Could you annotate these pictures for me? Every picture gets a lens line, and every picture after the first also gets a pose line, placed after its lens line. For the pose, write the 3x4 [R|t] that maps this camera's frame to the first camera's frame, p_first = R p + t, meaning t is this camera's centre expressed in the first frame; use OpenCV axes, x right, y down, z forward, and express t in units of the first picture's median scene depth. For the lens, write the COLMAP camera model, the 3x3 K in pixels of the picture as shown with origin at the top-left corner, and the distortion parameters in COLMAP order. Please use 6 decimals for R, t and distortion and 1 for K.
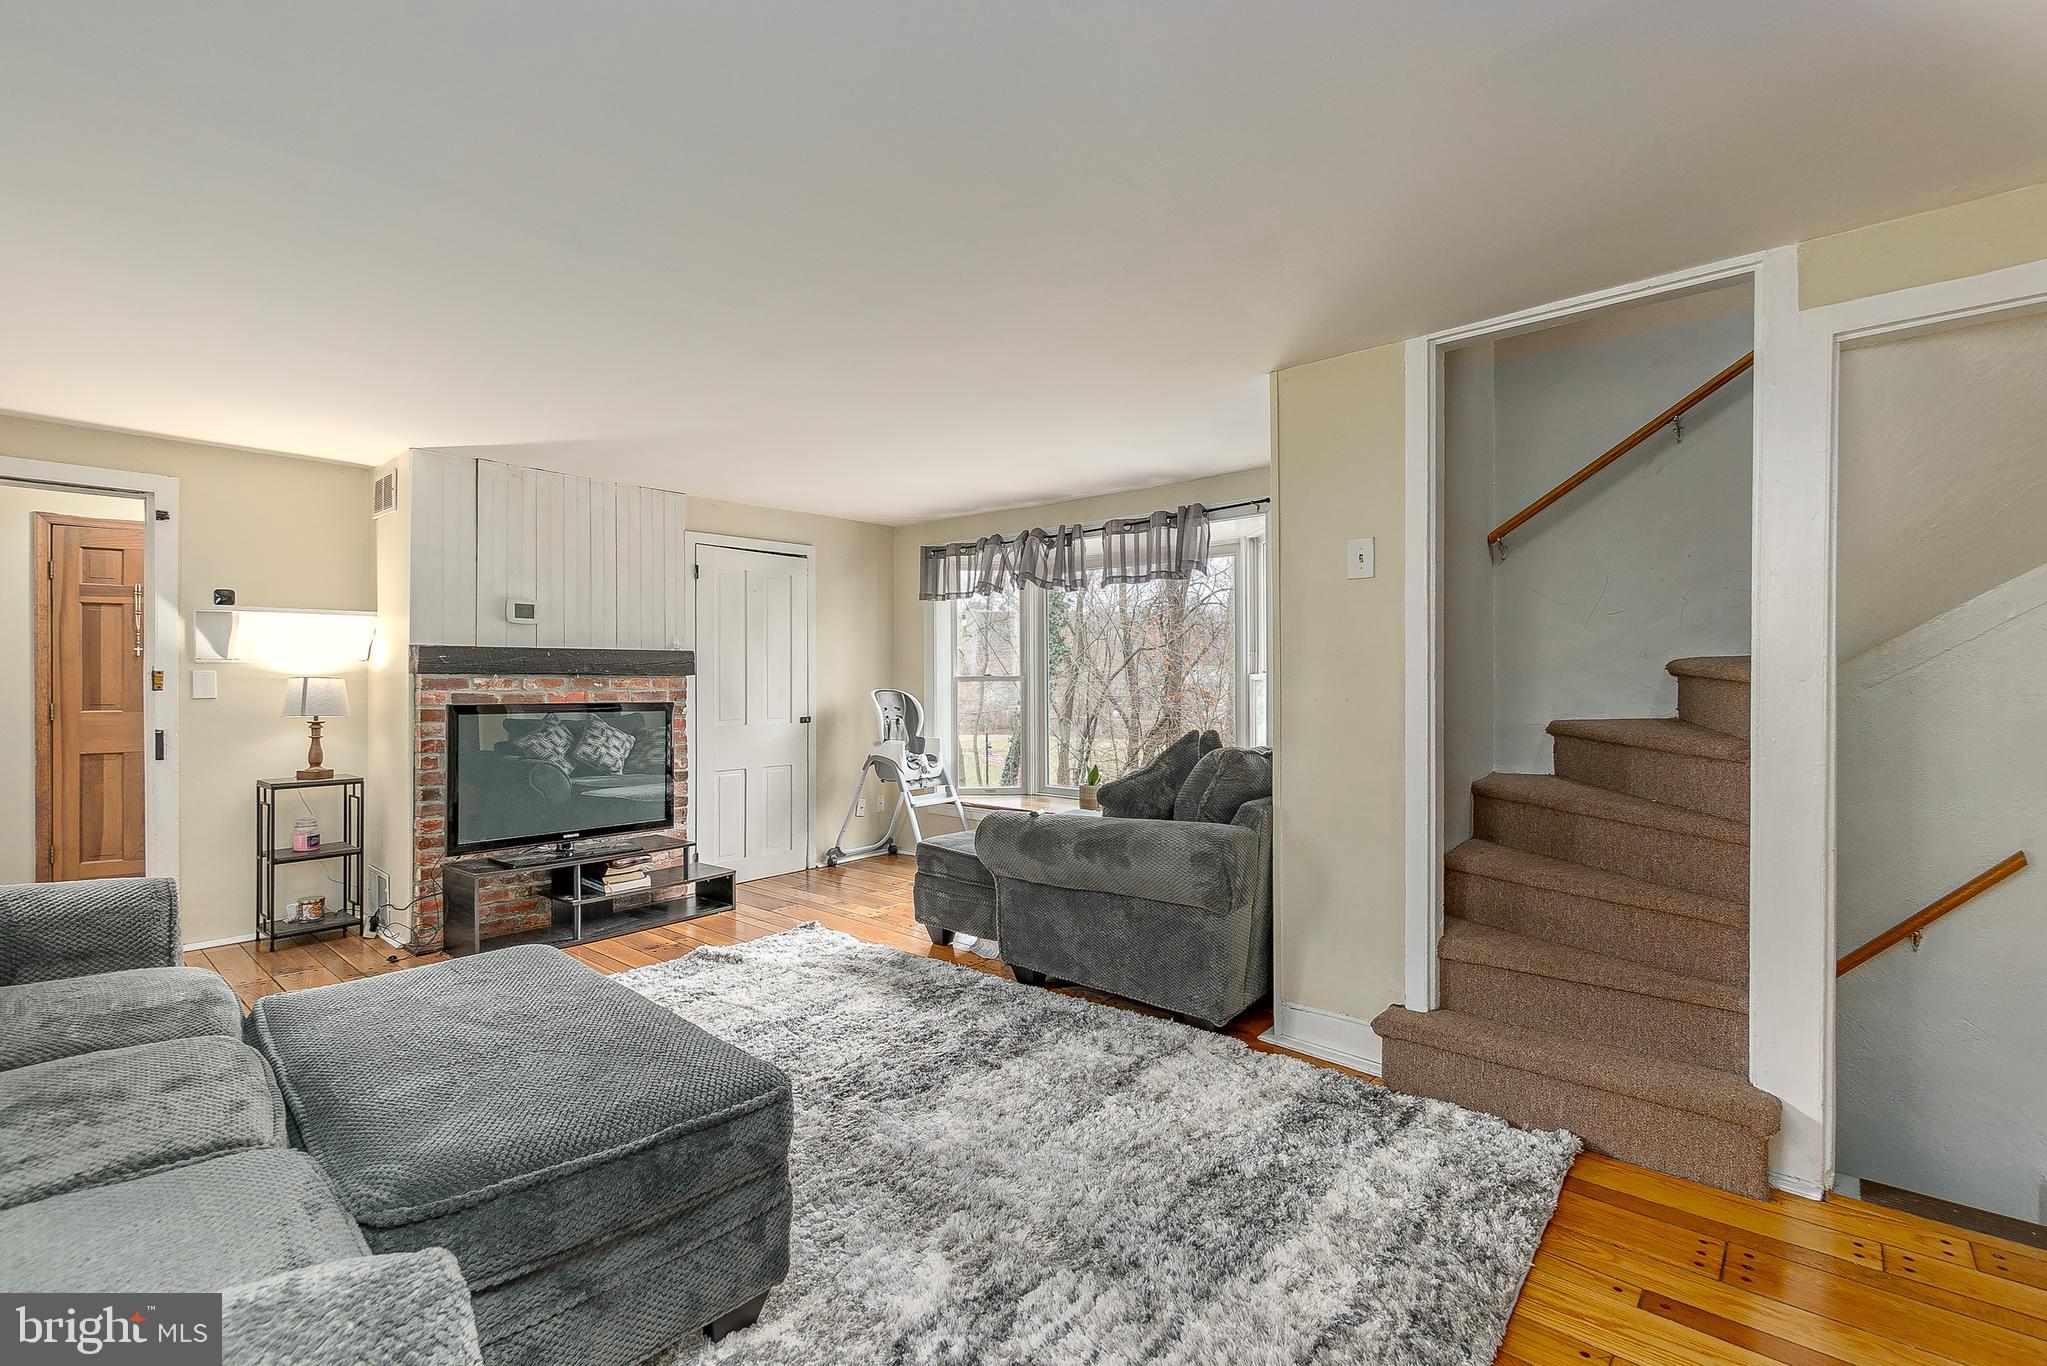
lens RADIAL K [[911.8, 0, 1012.2], [0, 911.8, 681.1], [0, 0, 1]] dist [-0.001538, 0.000256]
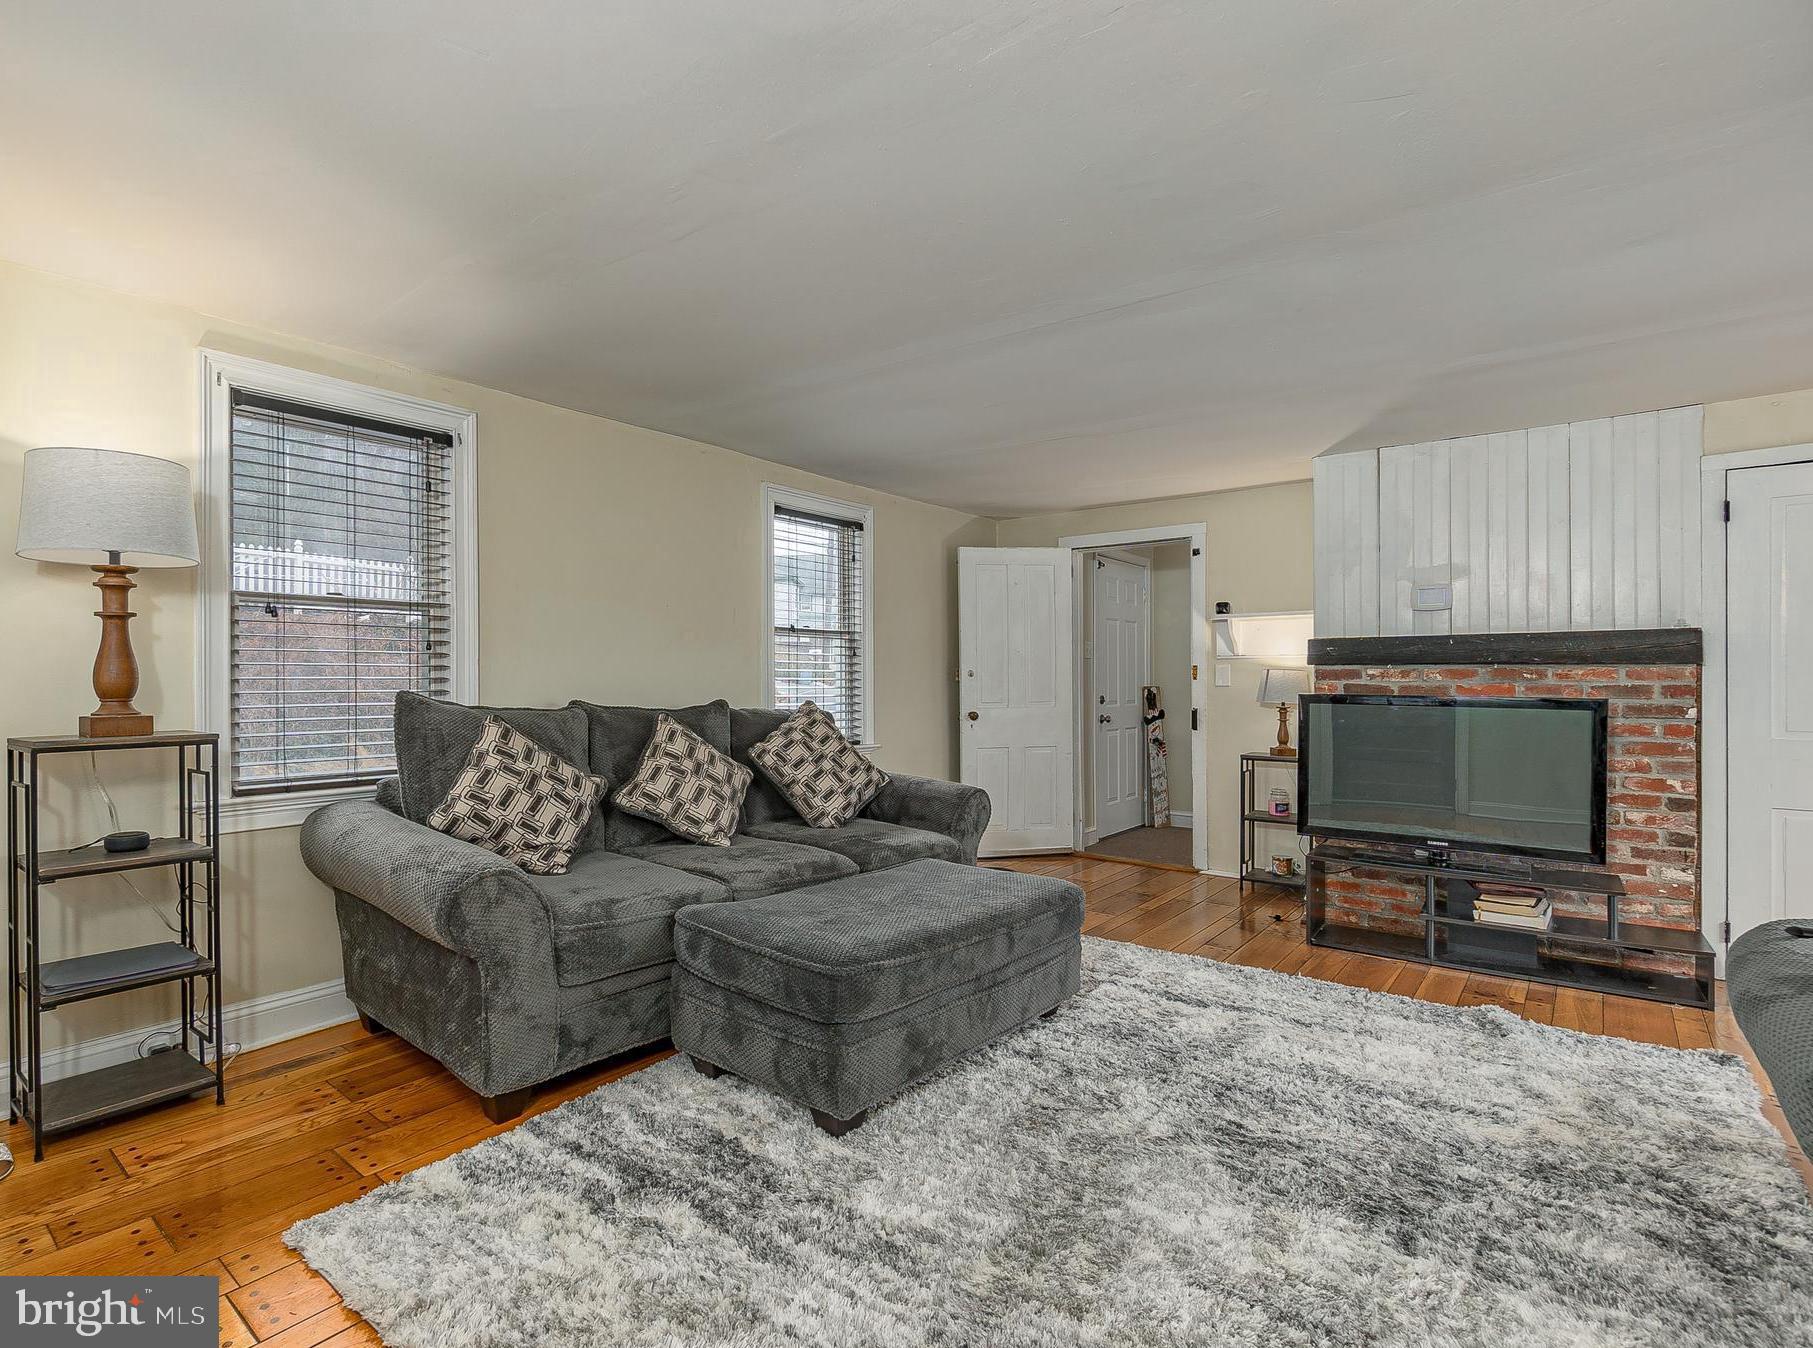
lens RADIAL K [[924.3, 0, 792.6], [0, 924.3, 677.6], [0, 0, 1]] dist [0.005060, 0.000106]
pose [[-0.003341, 0.001343, -0.999994, 0.426299], [-0.001272, 0.999998, 0.001348, 0.005804], [0.999994, 0.001277, -0.003339, 0.363559]]
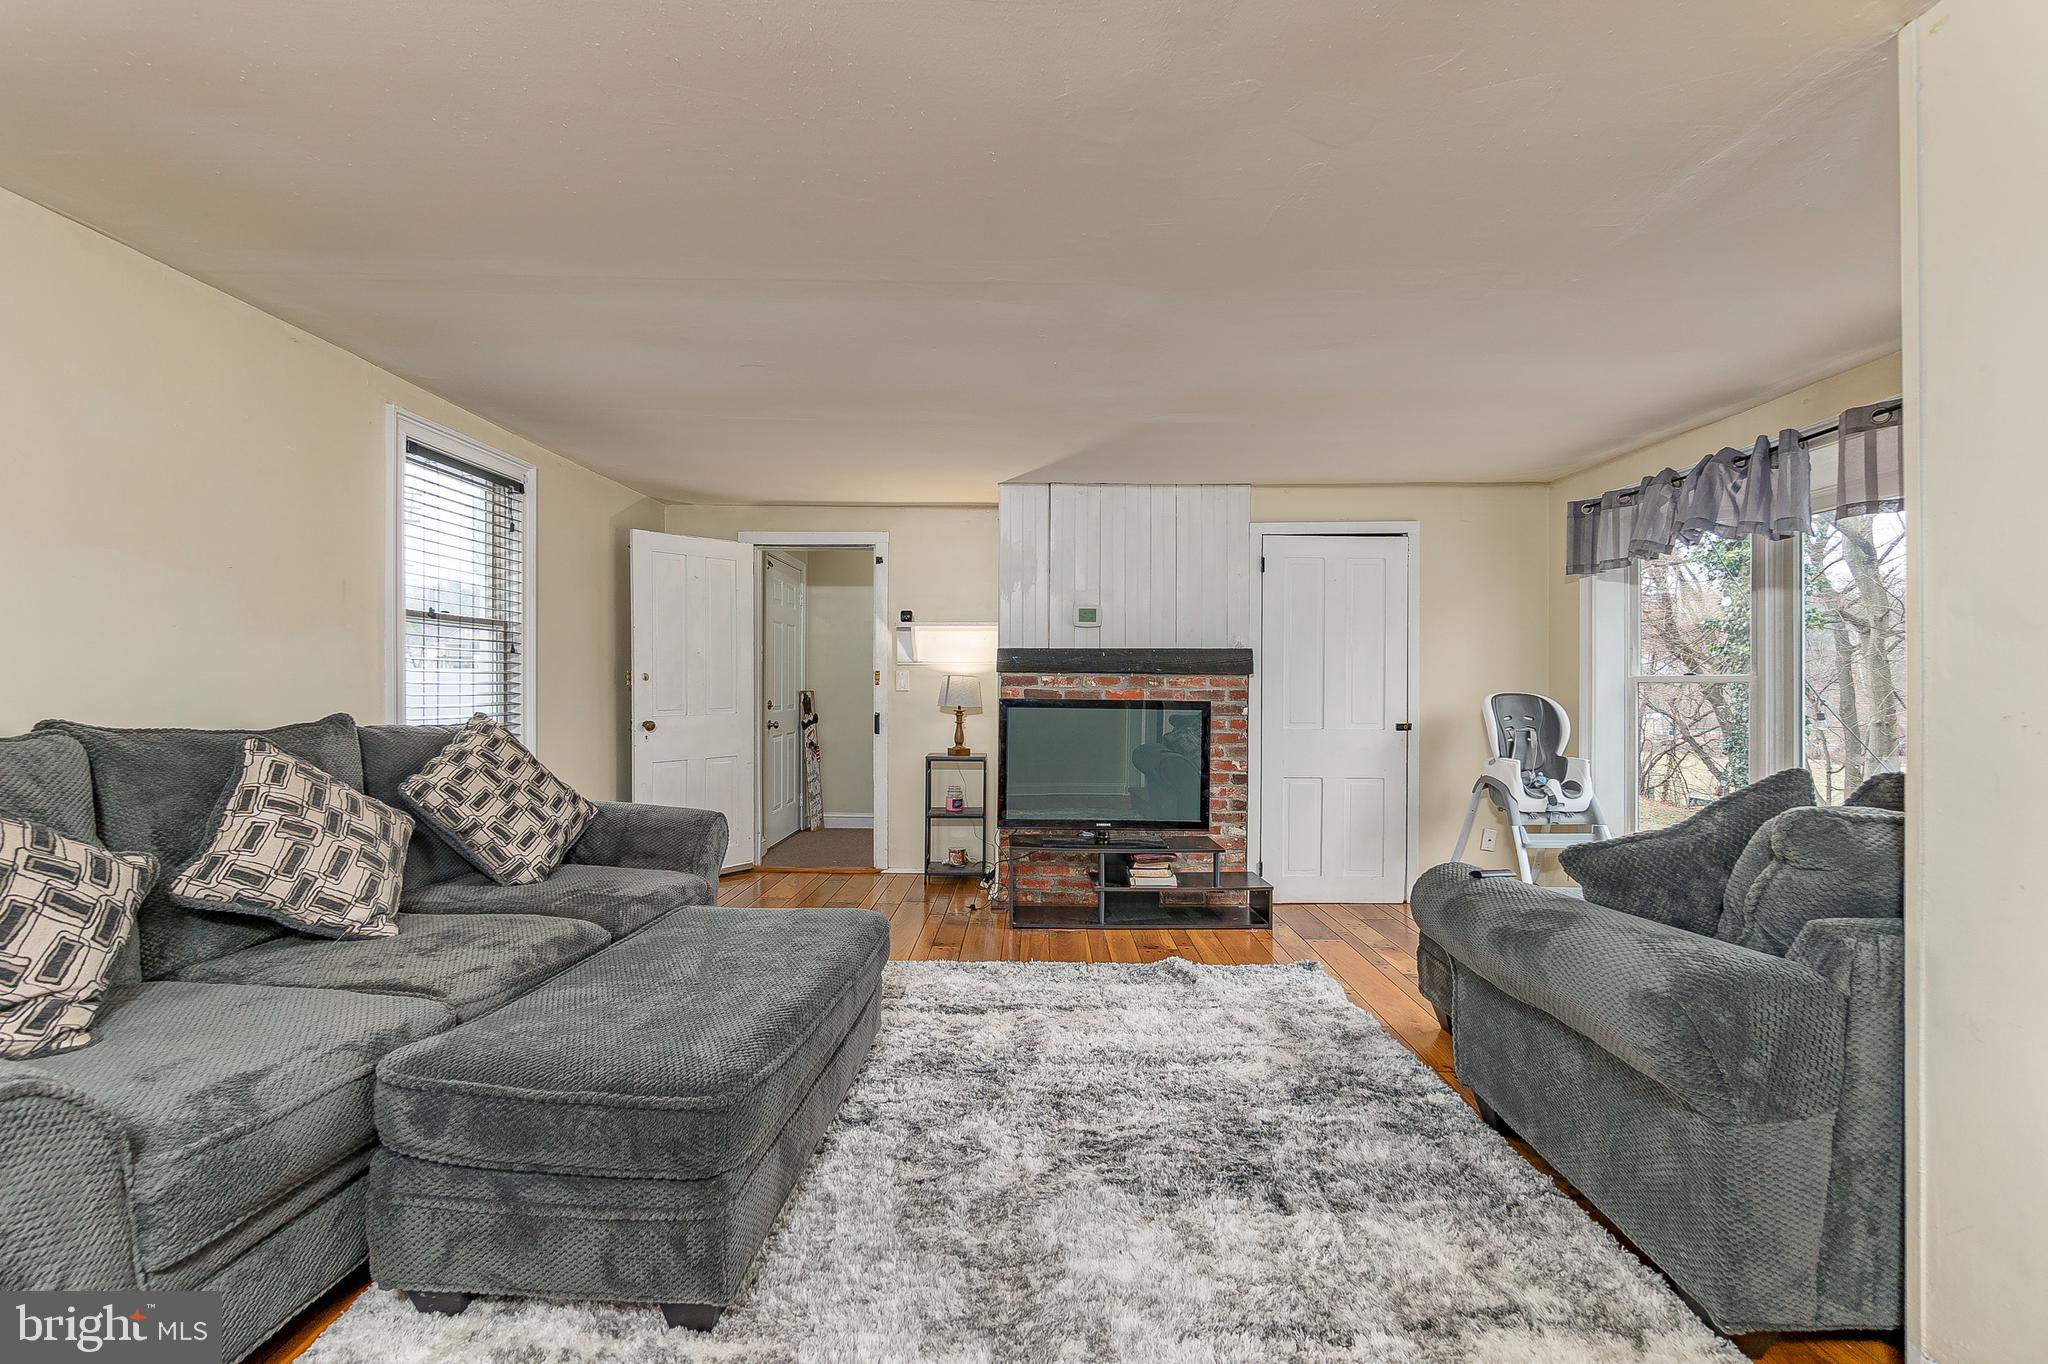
lens RADIAL K [[907.3, 0, 1018.6], [0, 907.3, 684.1], [0, 0, 1]] dist [-0.001503, -0.000611]
pose [[0.641317, 0.006658, -0.767247, 0.257548], [-0.007695, 0.999968, 0.002245, 0.004429], [0.767237, 0.004464, 0.641348, 0.245417]]
